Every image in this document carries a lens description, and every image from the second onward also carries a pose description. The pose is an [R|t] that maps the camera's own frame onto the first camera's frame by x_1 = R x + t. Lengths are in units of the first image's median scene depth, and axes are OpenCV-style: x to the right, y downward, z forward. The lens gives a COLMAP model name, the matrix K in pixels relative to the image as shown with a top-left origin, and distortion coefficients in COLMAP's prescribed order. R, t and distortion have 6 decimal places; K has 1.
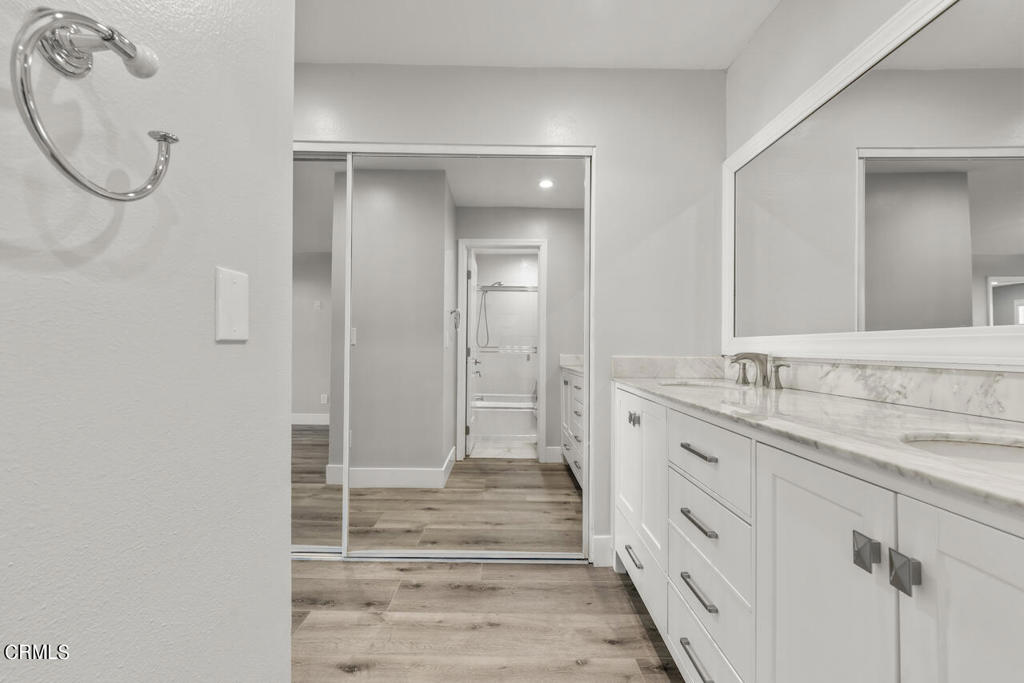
lens RADIAL K [[414.7, 0, 508.2], [0, 414.7, 342.5], [0, 0, 1]] dist [0.000275, -0.000162]
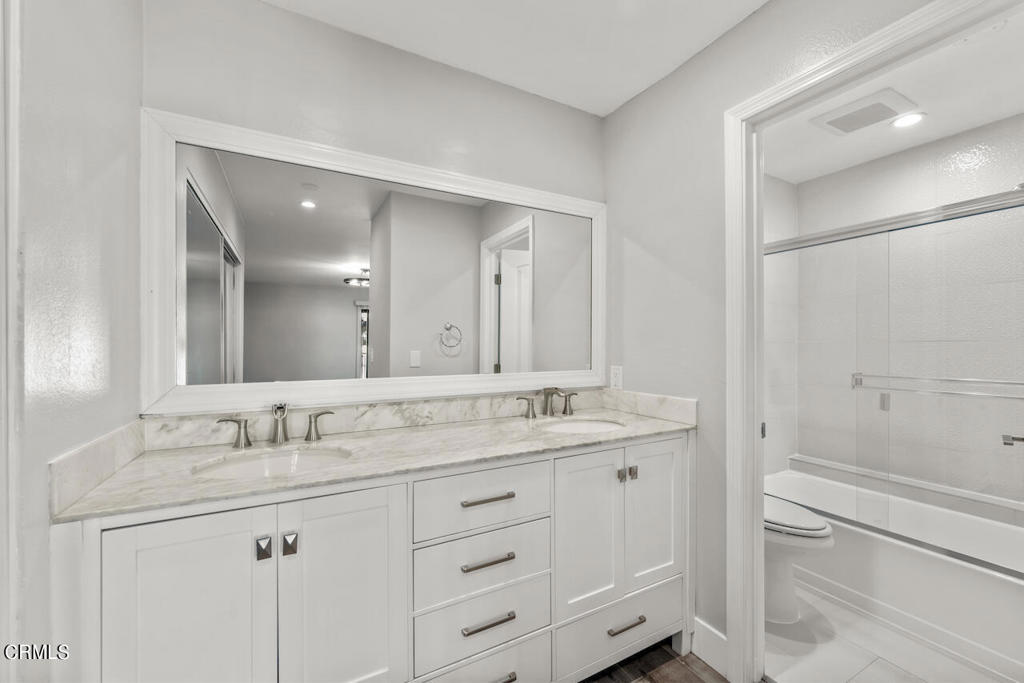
lens RADIAL K [[414.7, 0, 514.1], [0, 414.7, 341.4], [0, 0, 1]] dist [0.000275, -0.000162]
pose [[-0.475653, -0.000917, 0.879632, -0.532827], [-0.010852, 0.999929, -0.004826, -0.149200], [-0.879566, -0.011842, -0.475630, 1.408363]]
